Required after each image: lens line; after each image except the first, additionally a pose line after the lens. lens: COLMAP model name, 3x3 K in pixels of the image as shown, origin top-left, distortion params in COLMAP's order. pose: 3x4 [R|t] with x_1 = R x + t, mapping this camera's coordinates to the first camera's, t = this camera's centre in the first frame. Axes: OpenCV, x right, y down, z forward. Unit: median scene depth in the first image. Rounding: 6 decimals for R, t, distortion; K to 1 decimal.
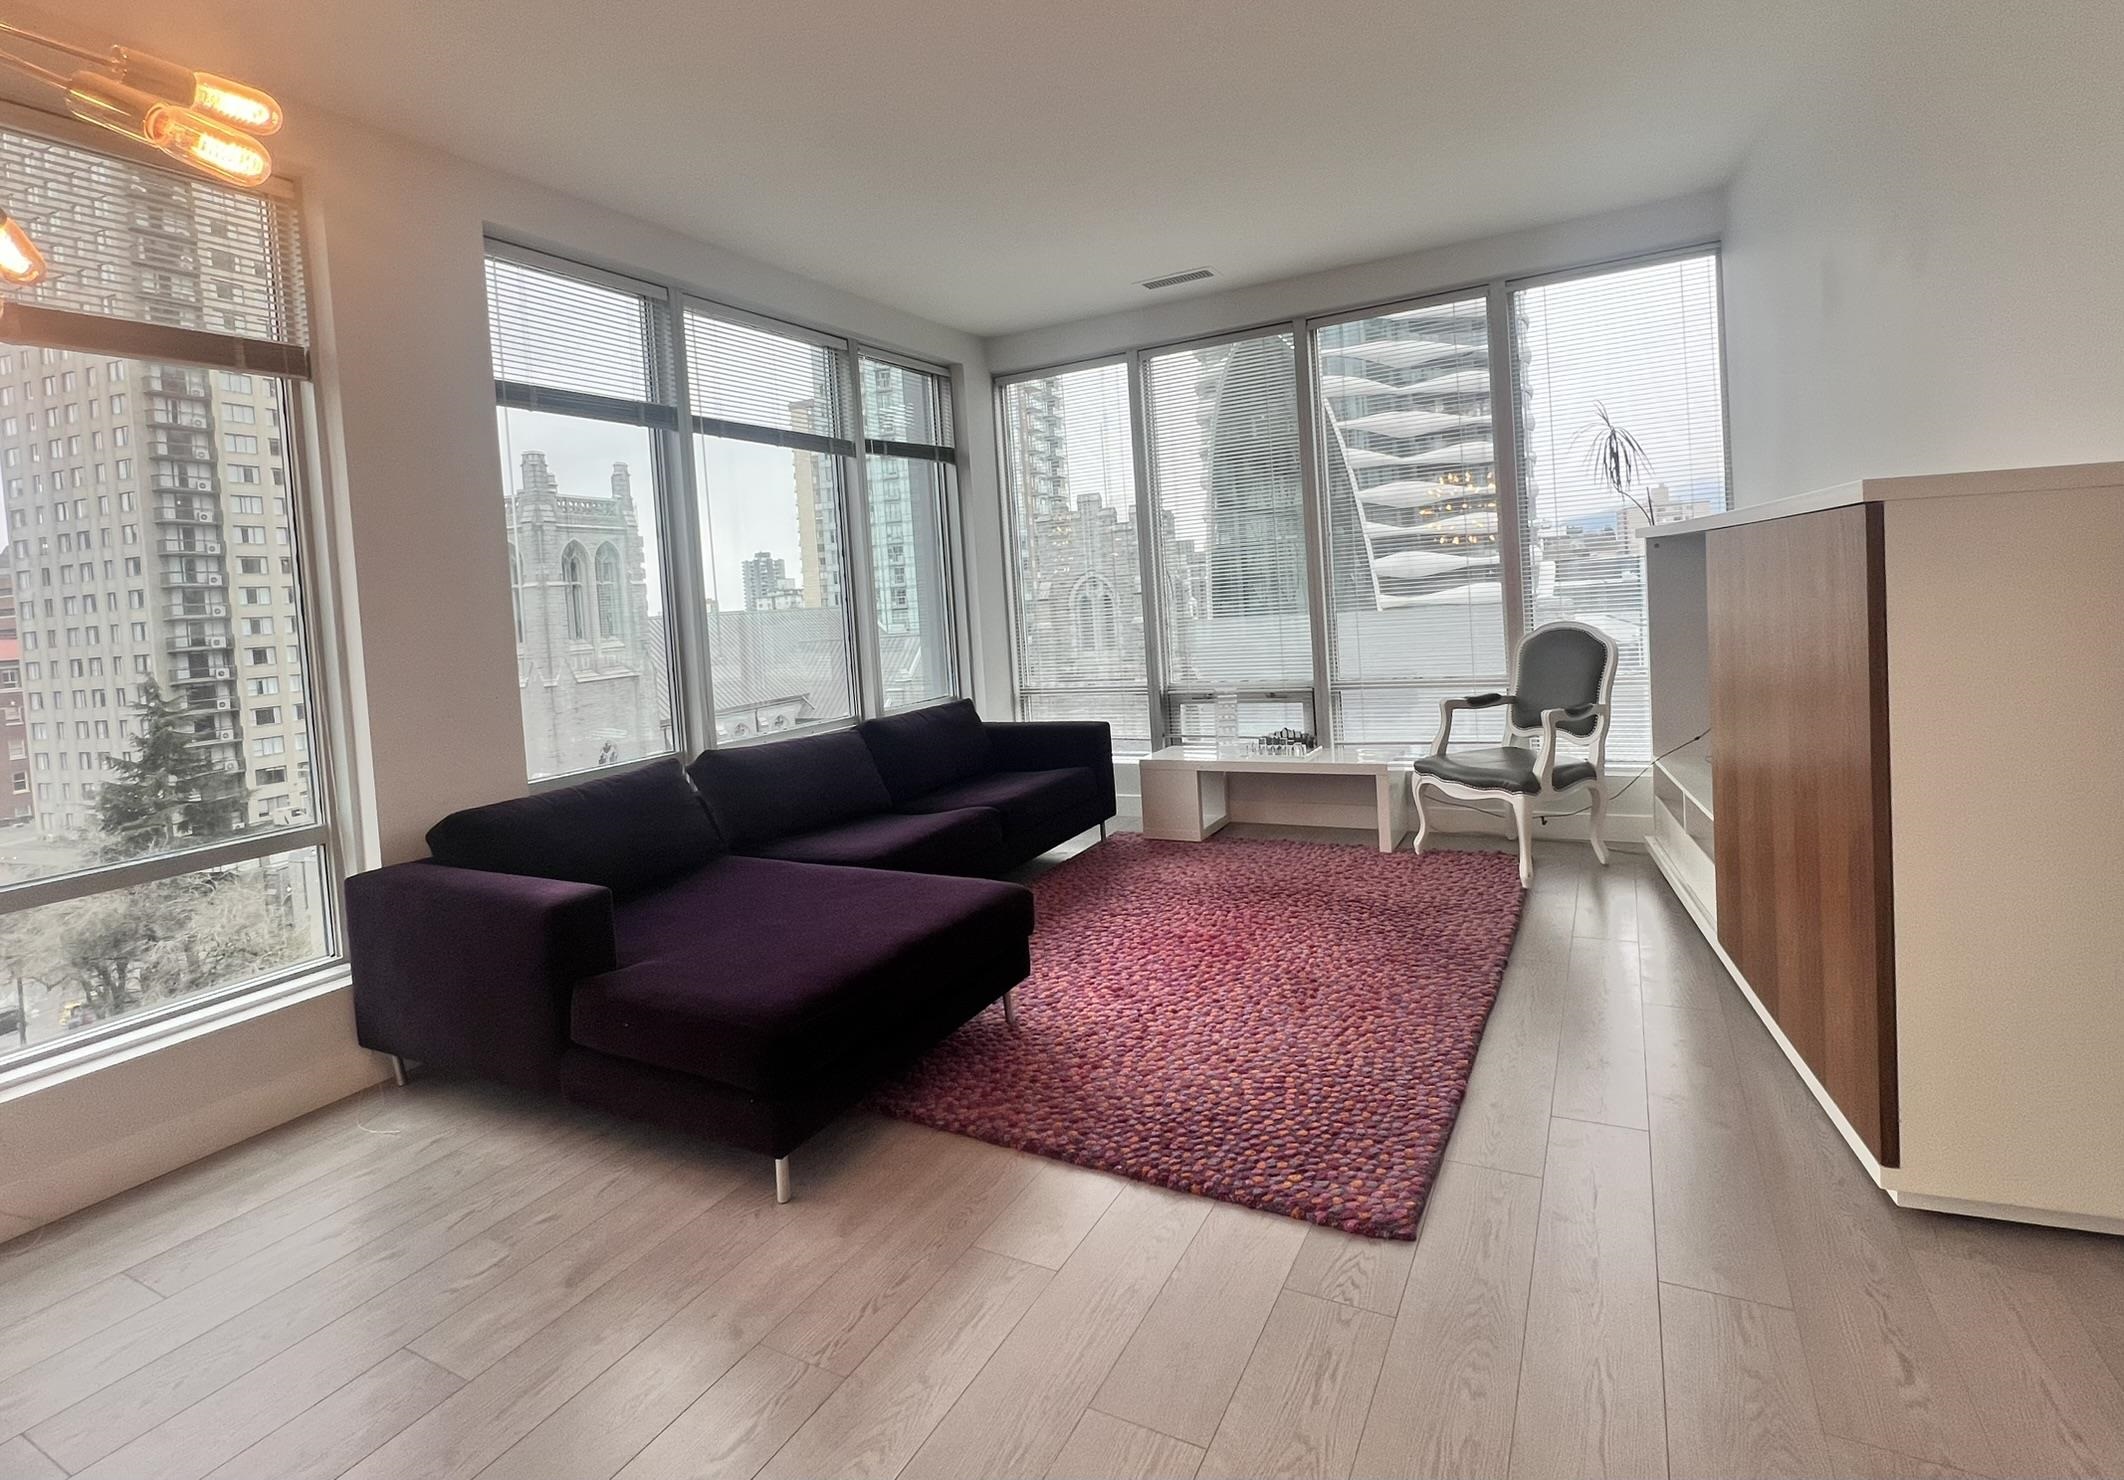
lens RADIAL K [[1003.7, 0, 1102.6], [0, 1003.7, 624.6], [0, 0, 1]] dist [-0.005216, 0.002021]
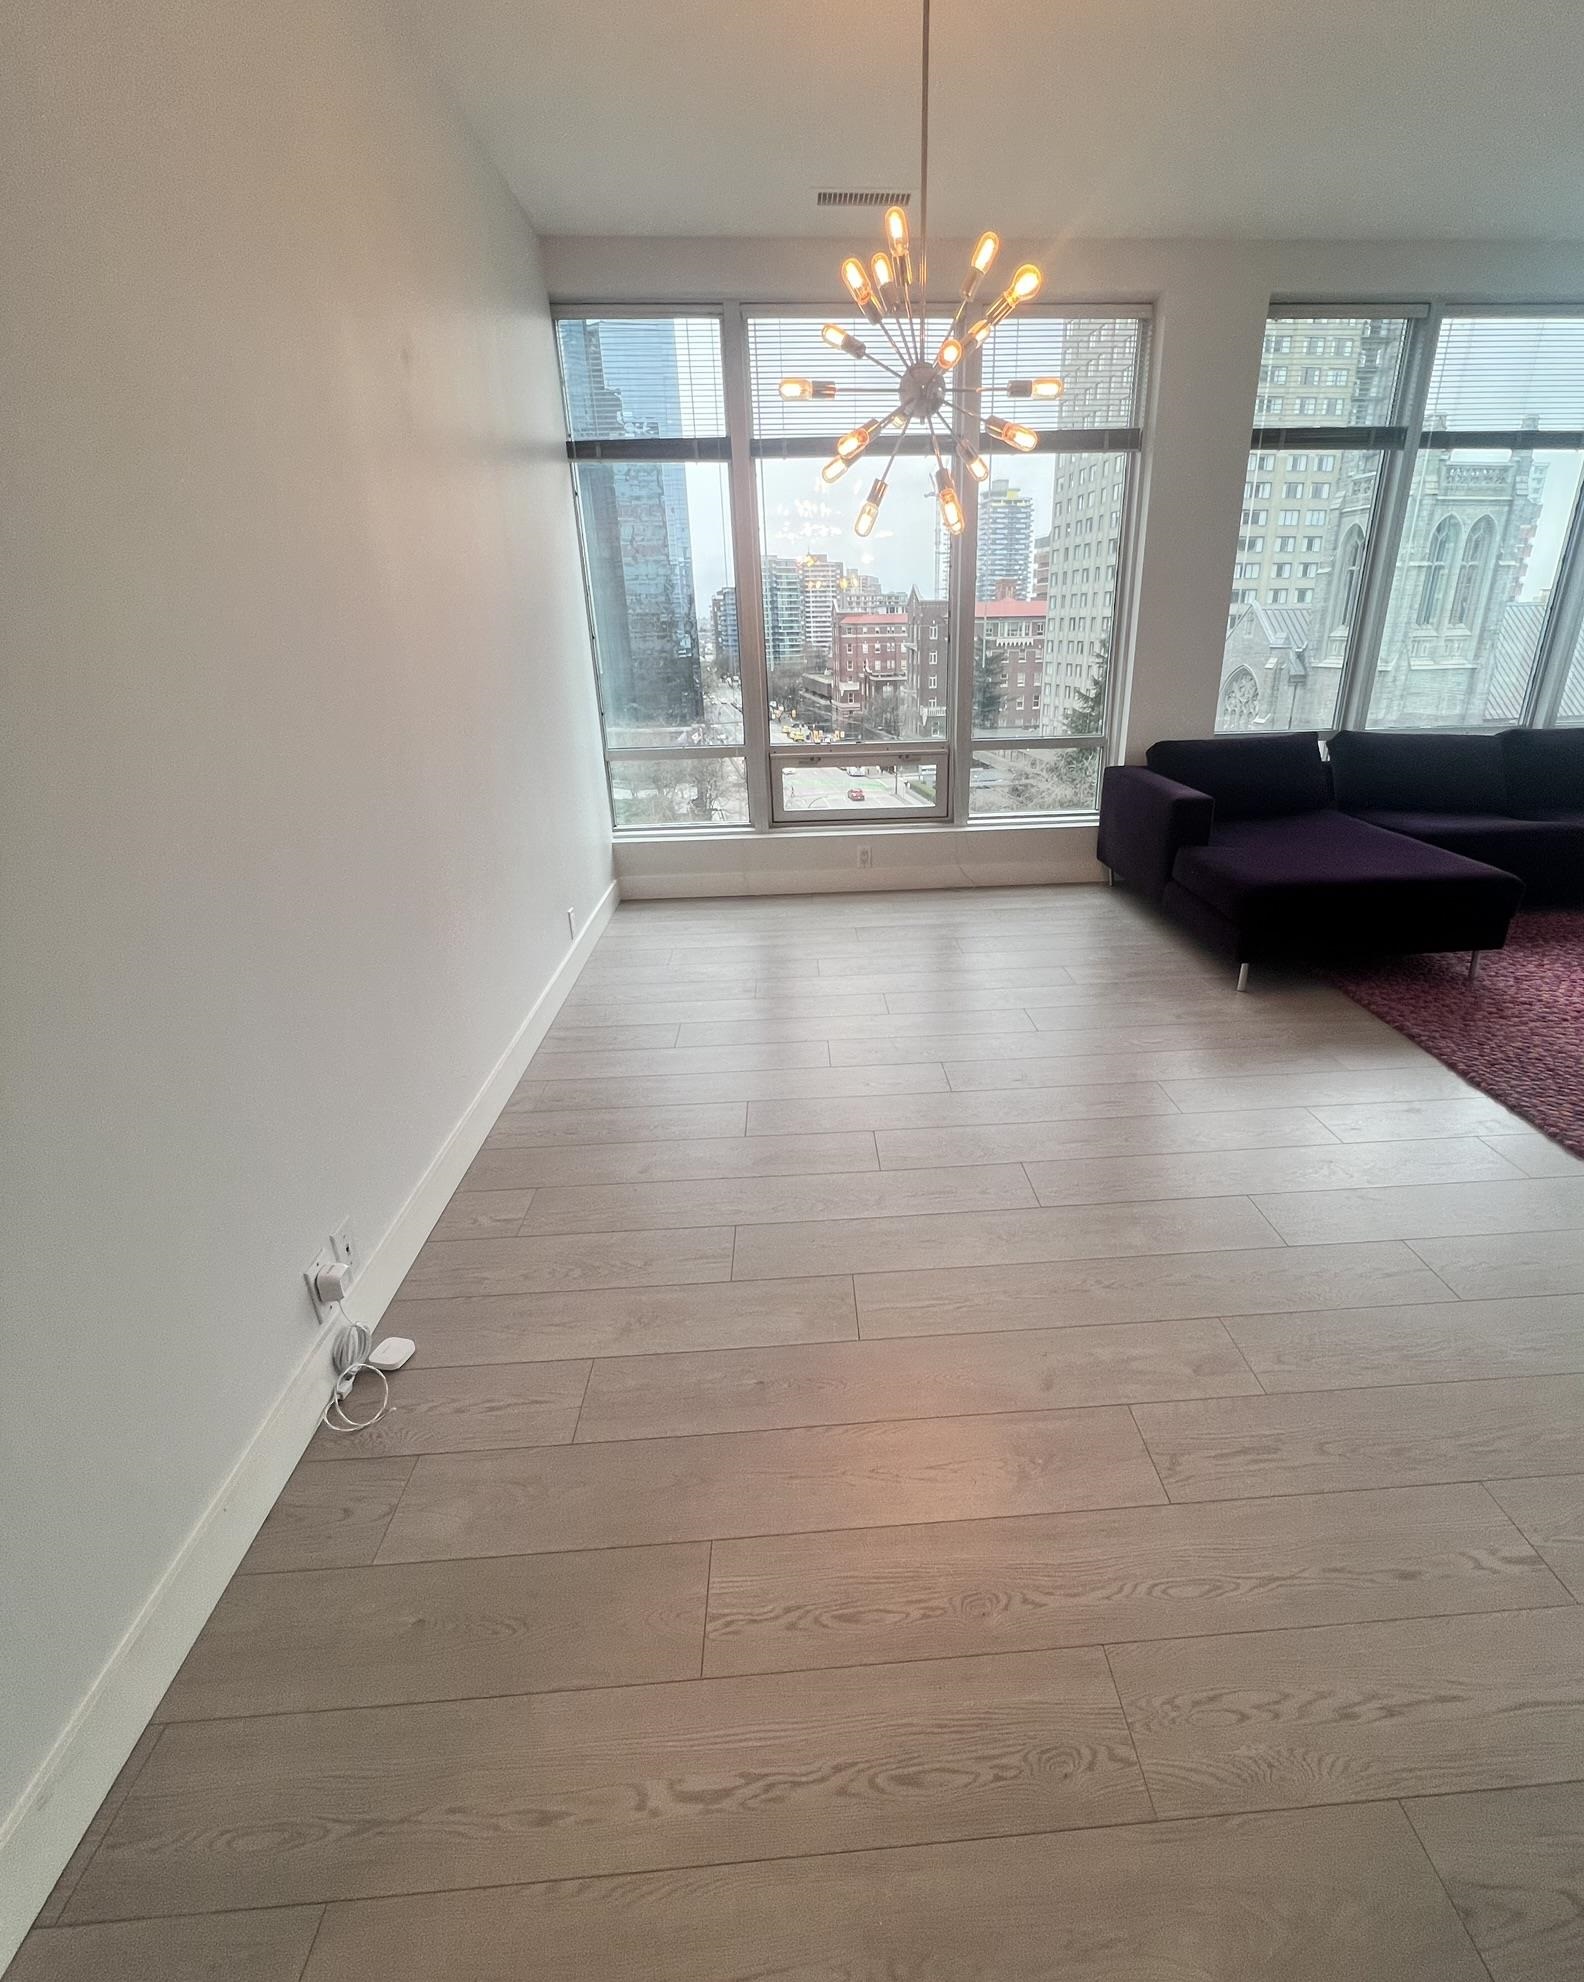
lens RADIAL K [[901.4, 0, 850.8], [0, 901.4, 995.9], [0, 0, 1]] dist [-0.002508, 0.000441]
pose [[0.518601, 0.377795, -0.767023, 0.207804], [-0.041658, 0.907185, 0.418665, -0.018150], [0.854001, -0.185167, 0.486205, -0.134225]]
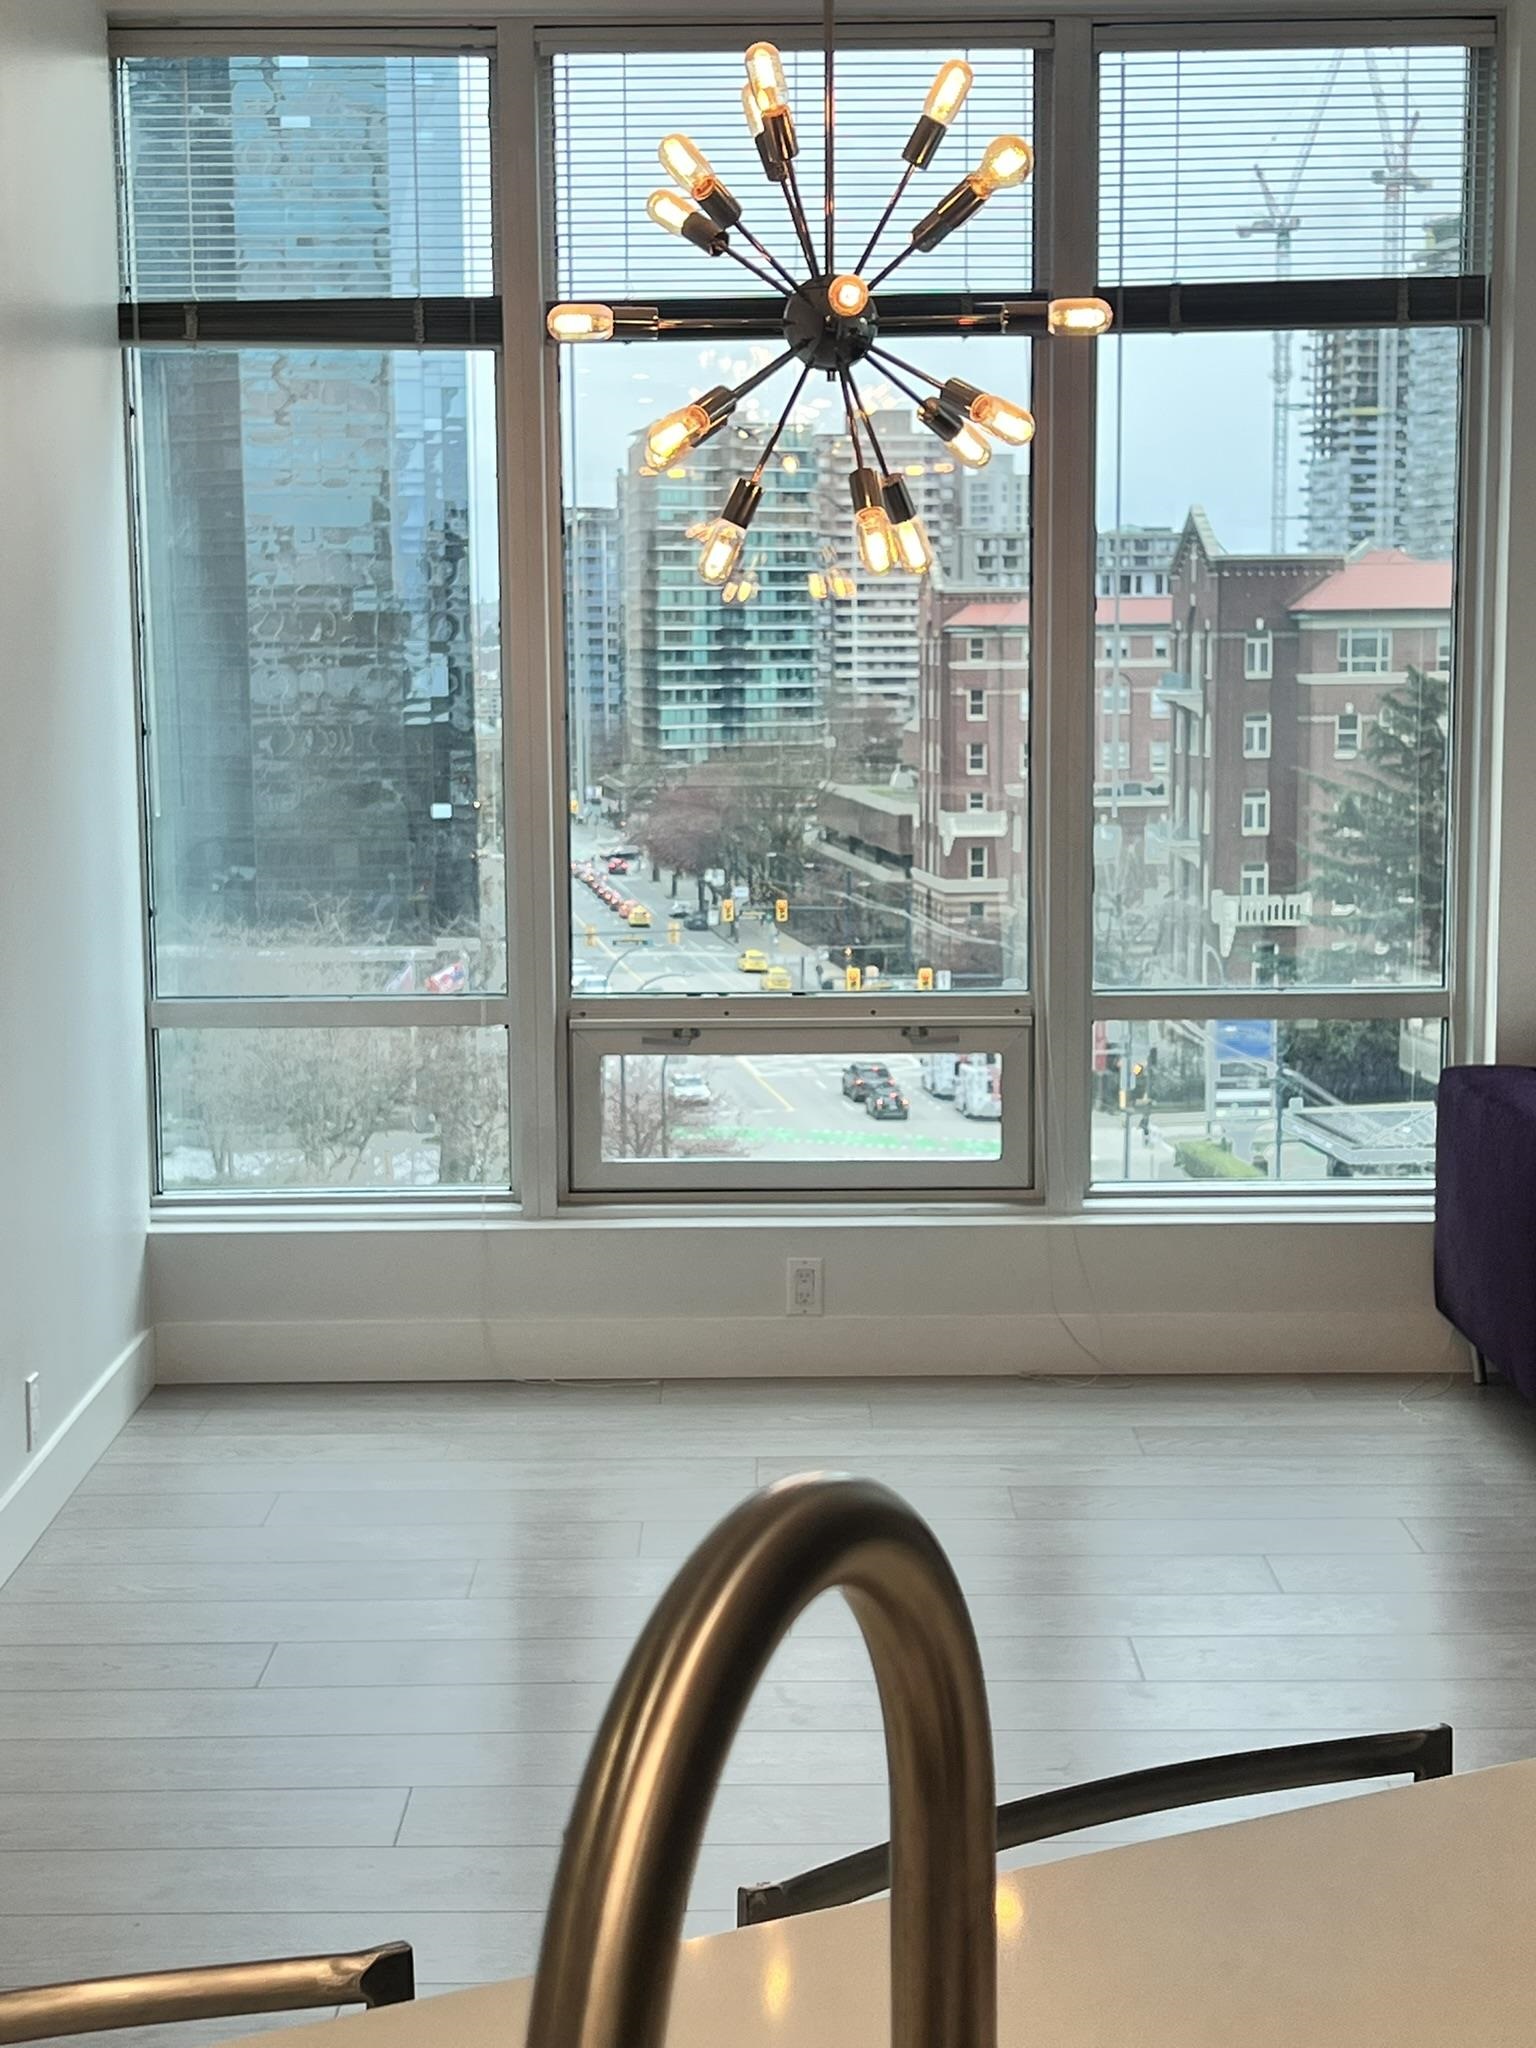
lens RADIAL K [[3228.8, 0, 764.3], [0, 3228.8, 1033.6], [0, 0, 1]] dist [0.130675, 0.000000]
pose [[0.458957, 0.172828, -0.871487, 0.486104], [-0.050203, 0.984375, 0.168776, -0.062474], [0.887039, -0.033710, 0.460463, -0.222826]]
